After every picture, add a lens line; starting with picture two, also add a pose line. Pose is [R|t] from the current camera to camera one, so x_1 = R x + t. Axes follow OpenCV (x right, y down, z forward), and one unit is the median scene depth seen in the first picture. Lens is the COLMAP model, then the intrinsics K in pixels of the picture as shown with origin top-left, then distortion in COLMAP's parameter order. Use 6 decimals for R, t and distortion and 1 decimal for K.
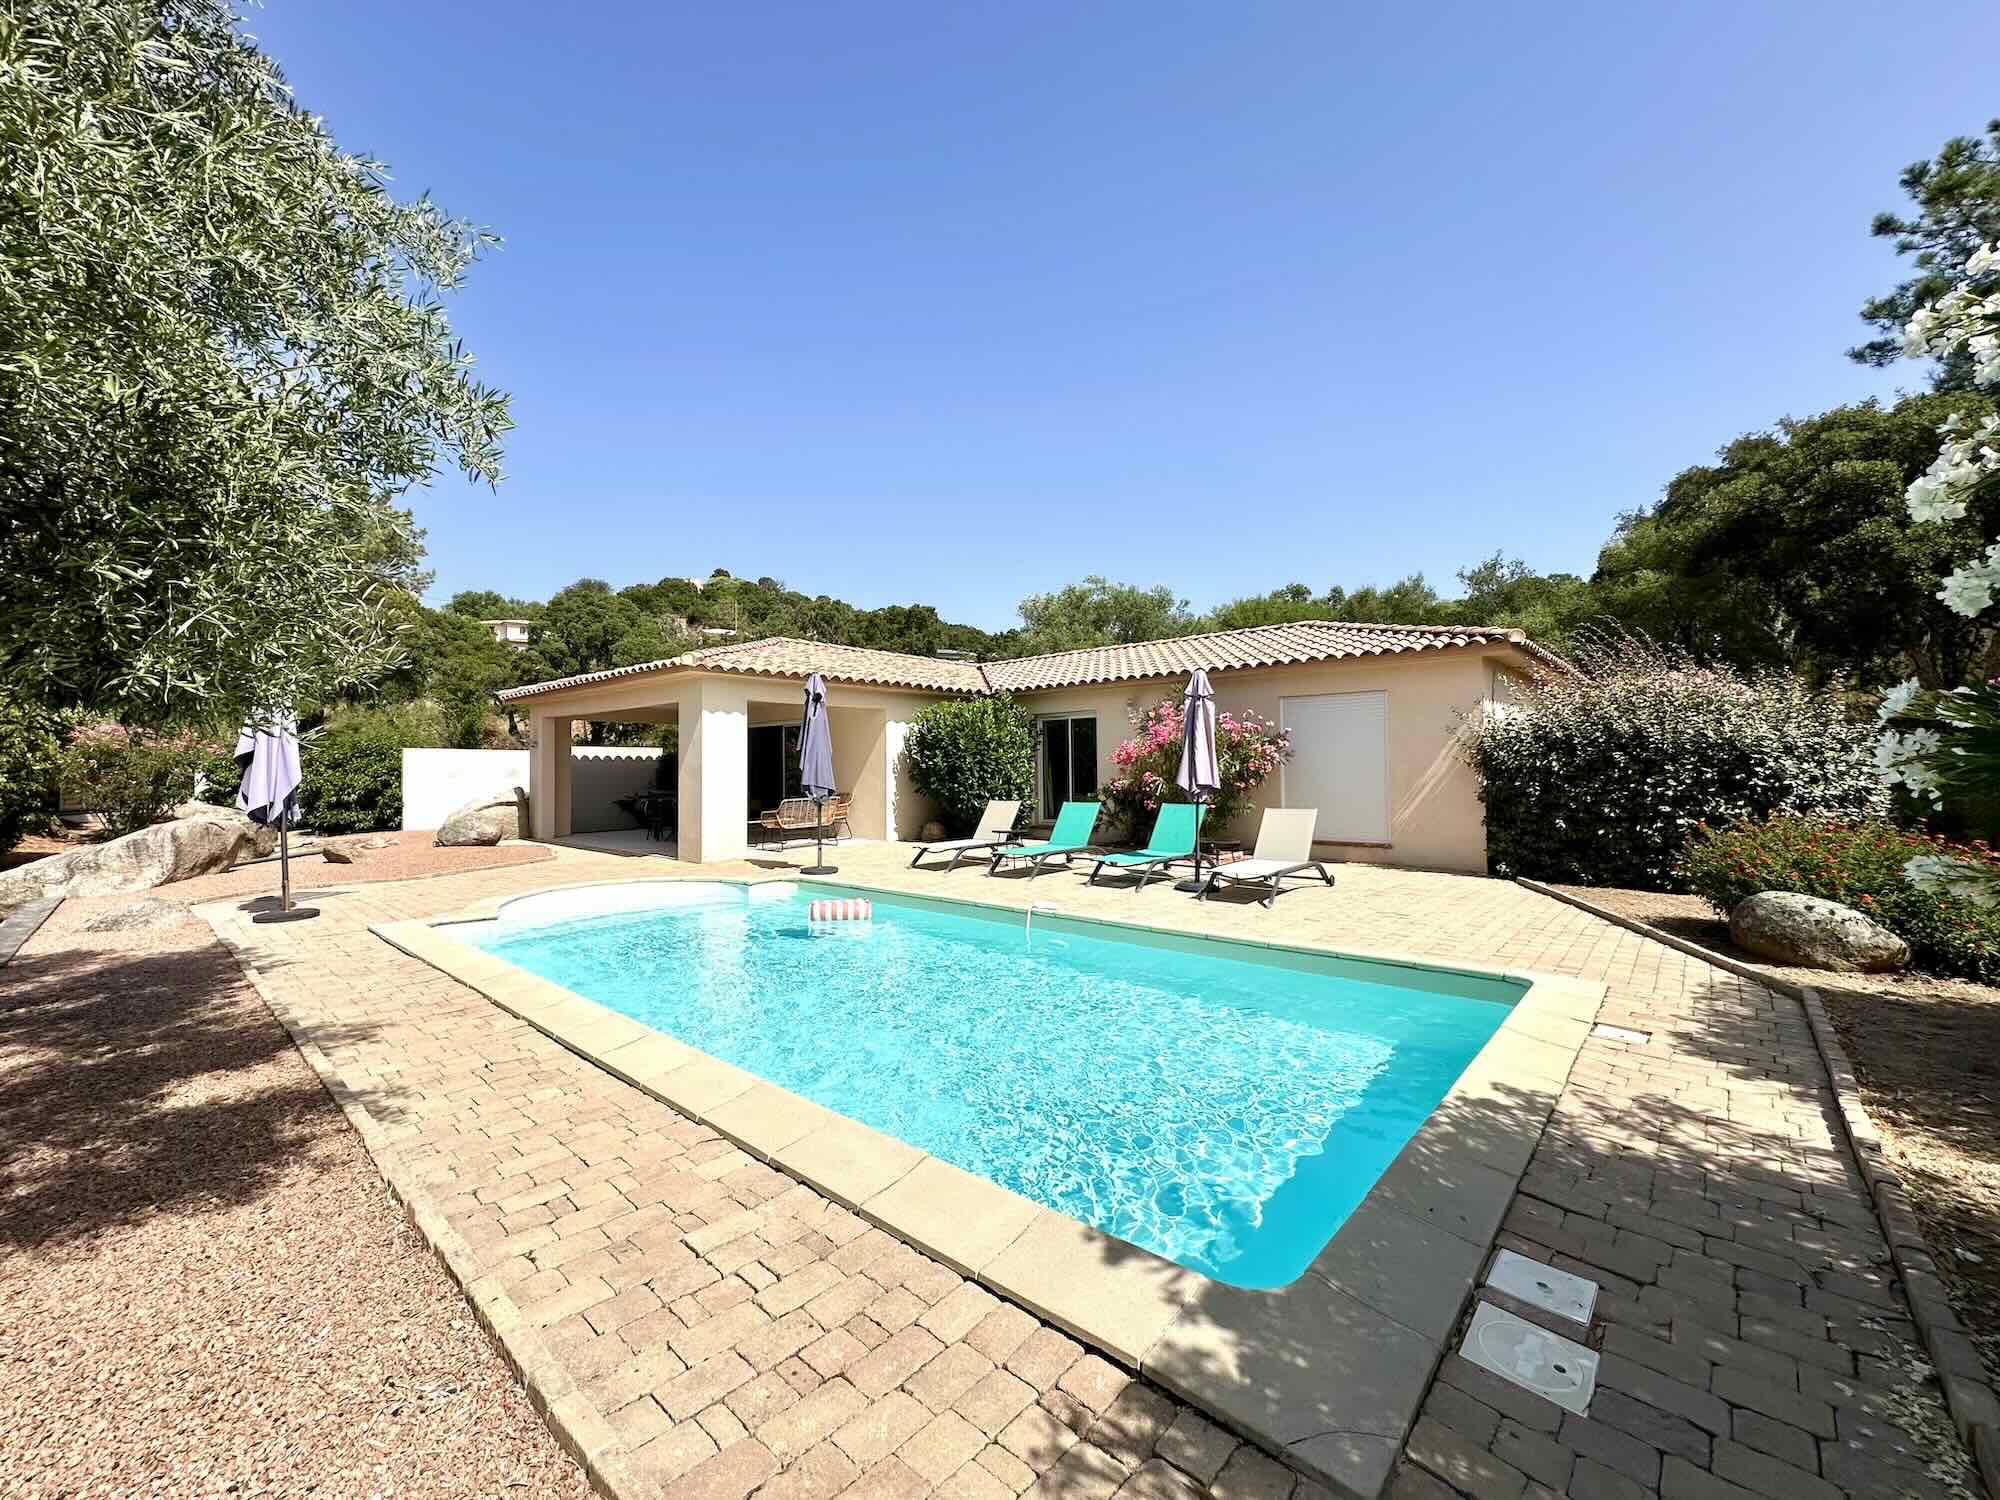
lens RADIAL K [[801.5, 0, 995.8], [0, 801.5, 748.2], [0, 0, 1]] dist [0.004260, -0.003843]
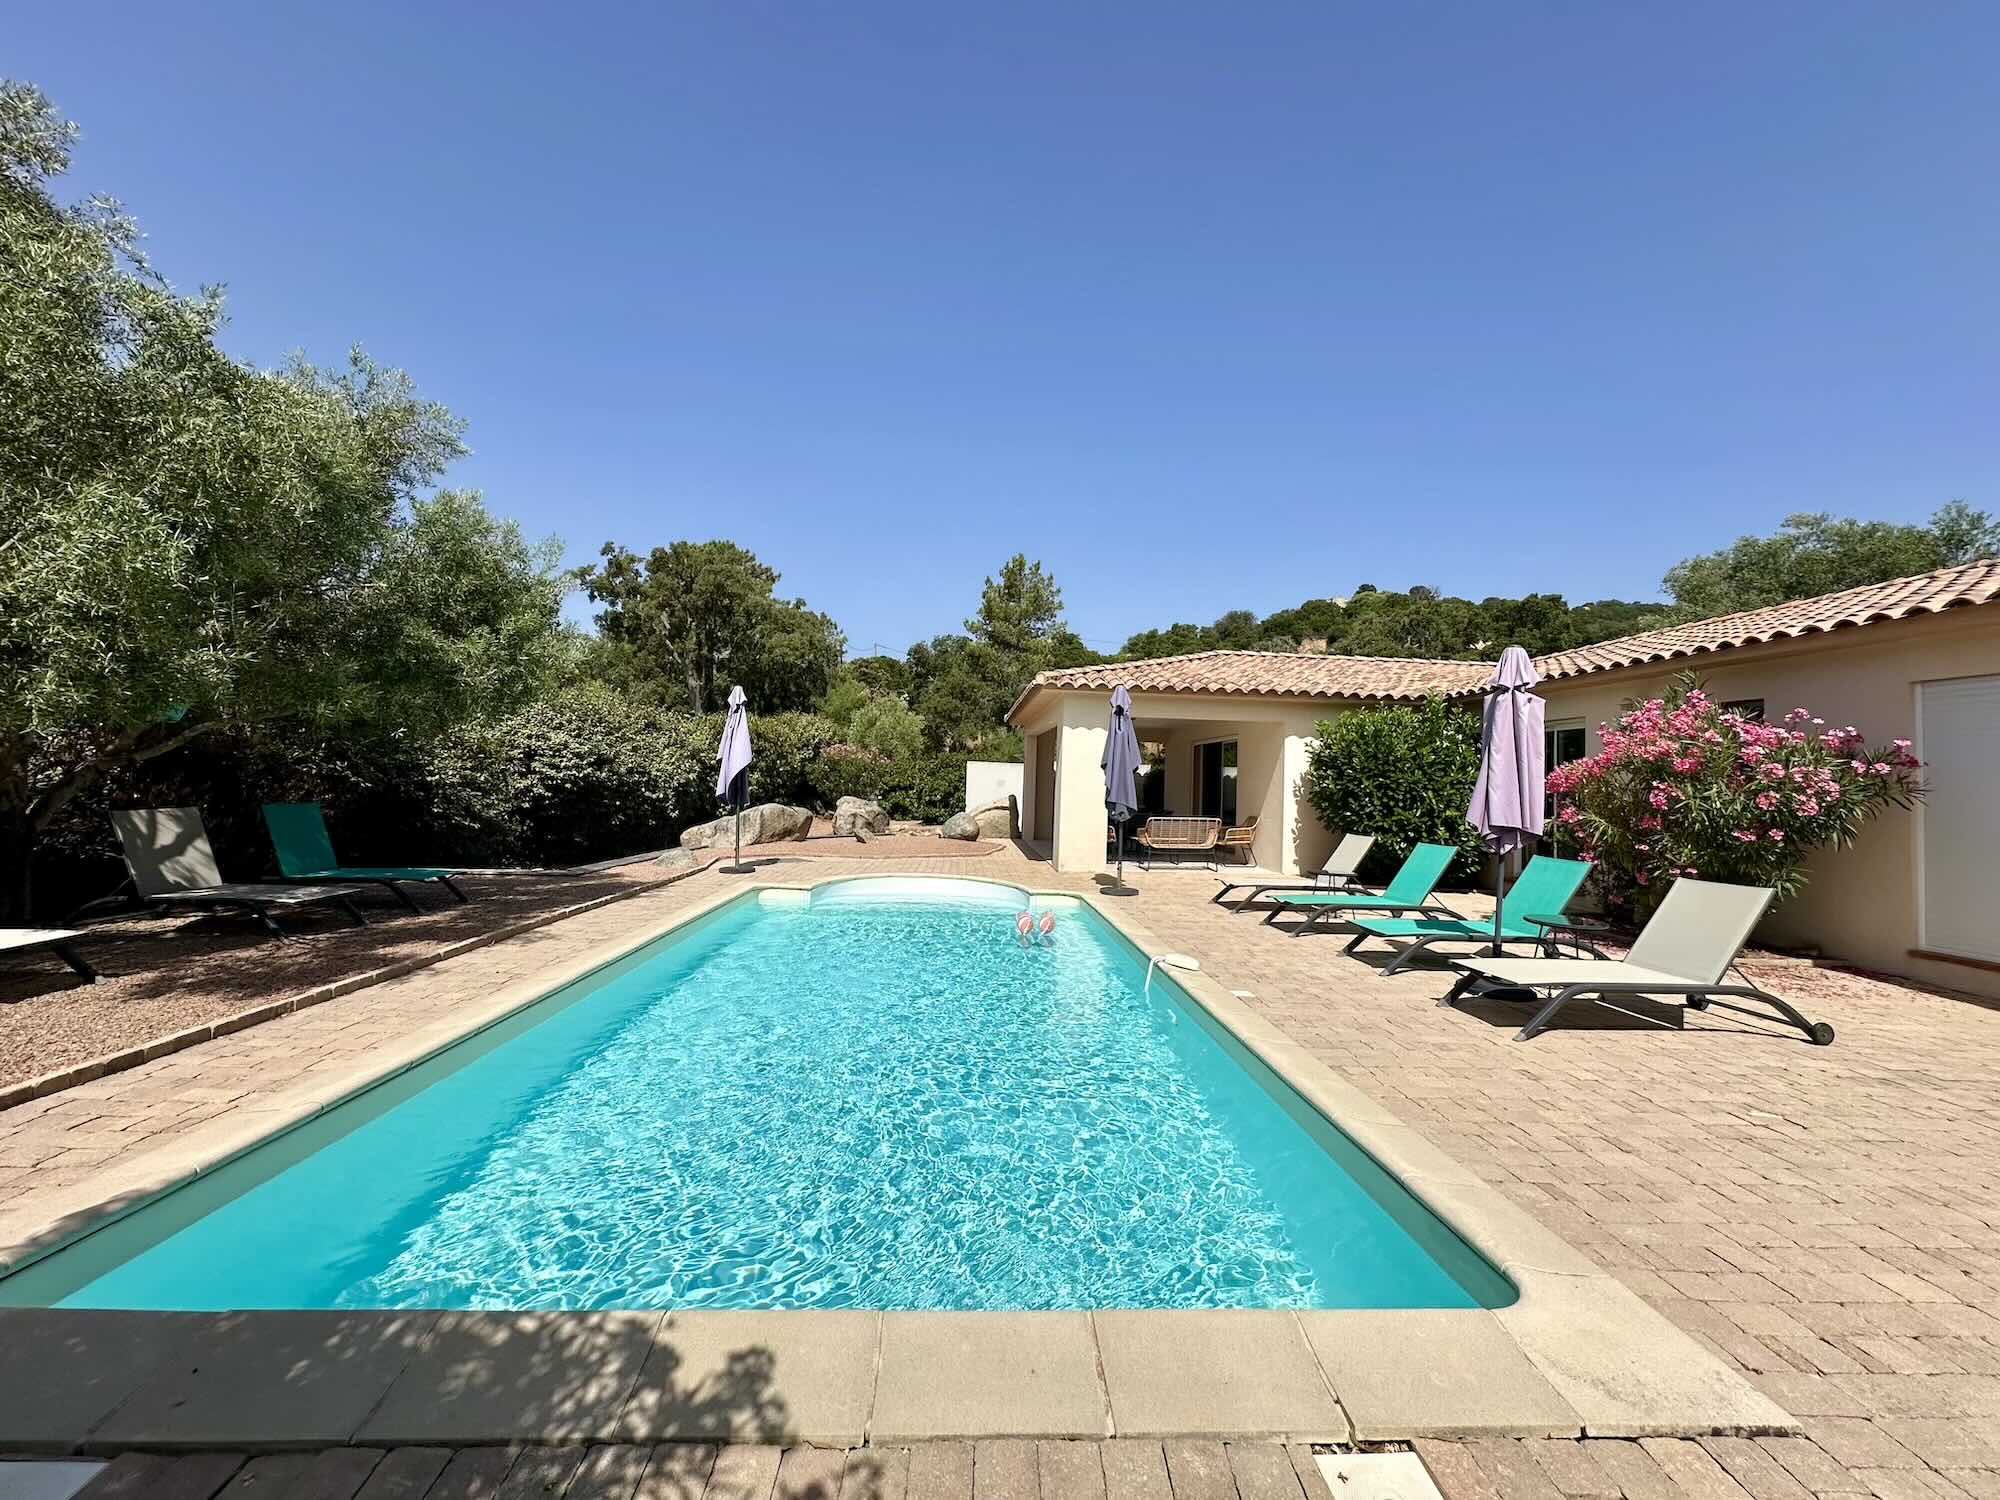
lens RADIAL K [[801.5, 0, 995.8], [0, 801.5, 748.2], [0, 0, 1]] dist [0.004260, -0.003843]
pose [[0.702011, 0.001700, -0.712164, 0.266208], [-0.021844, 0.999578, -0.019146, 0.003375], [0.711831, 0.028997, 0.701752, 0.170329]]
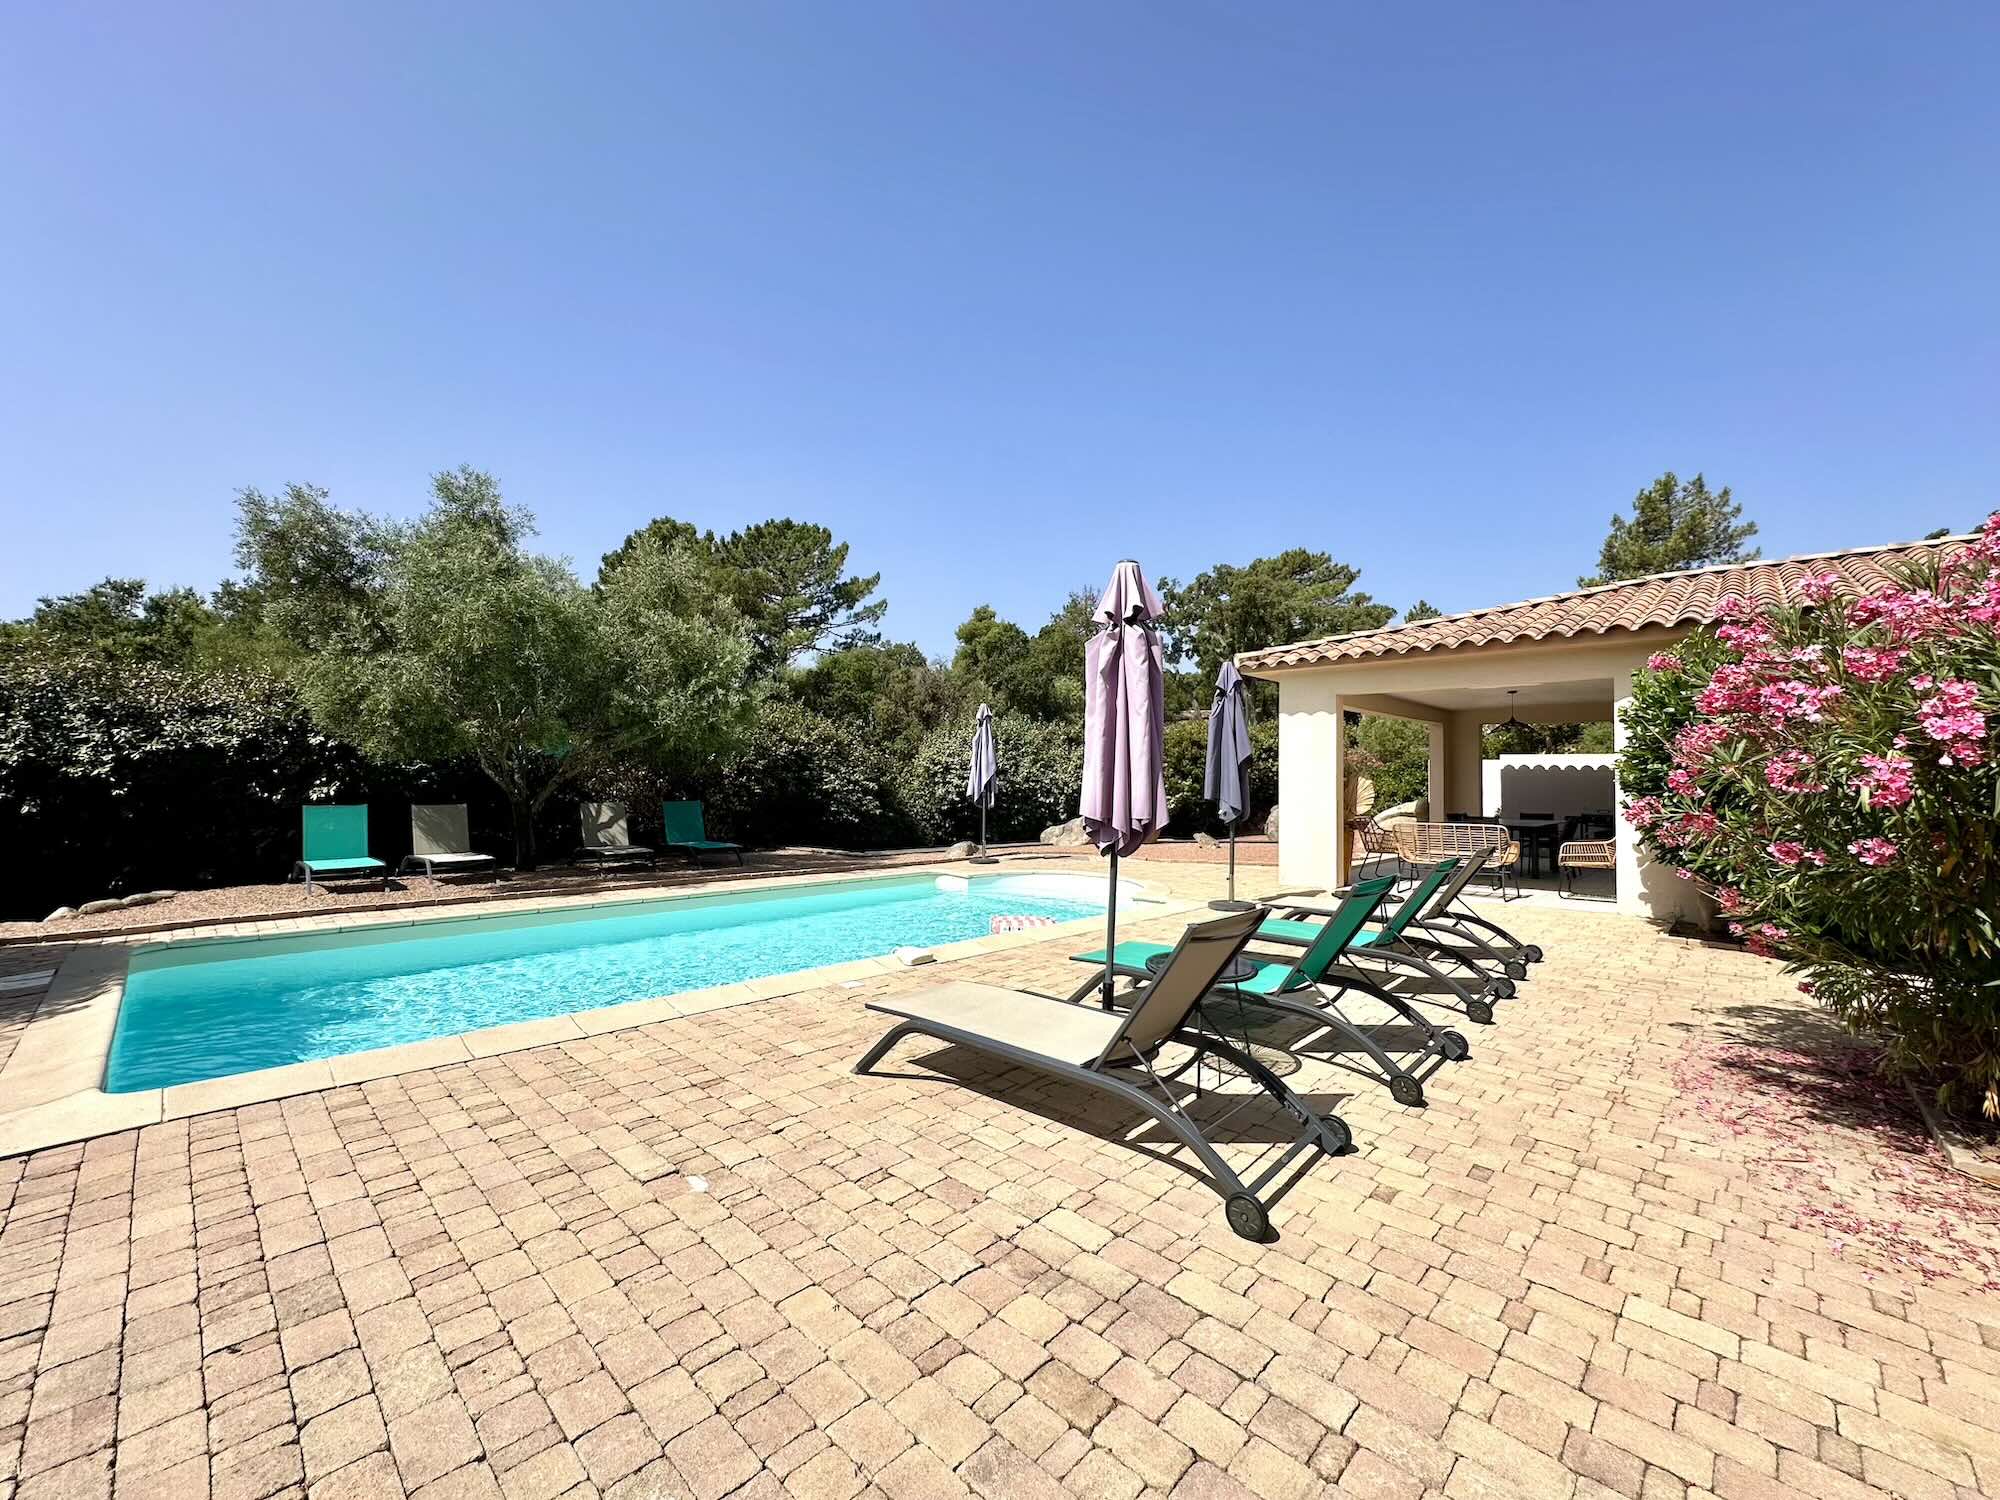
lens RADIAL K [[801.5, 0, 995.8], [0, 801.5, 748.2], [0, 0, 1]] dist [0.004260, -0.003843]
pose [[-0.040949, -0.030420, -0.998698, 0.446163], [0.012683, 0.999440, -0.030963, 0.013061], [0.999081, -0.013935, -0.040540, 0.604699]]
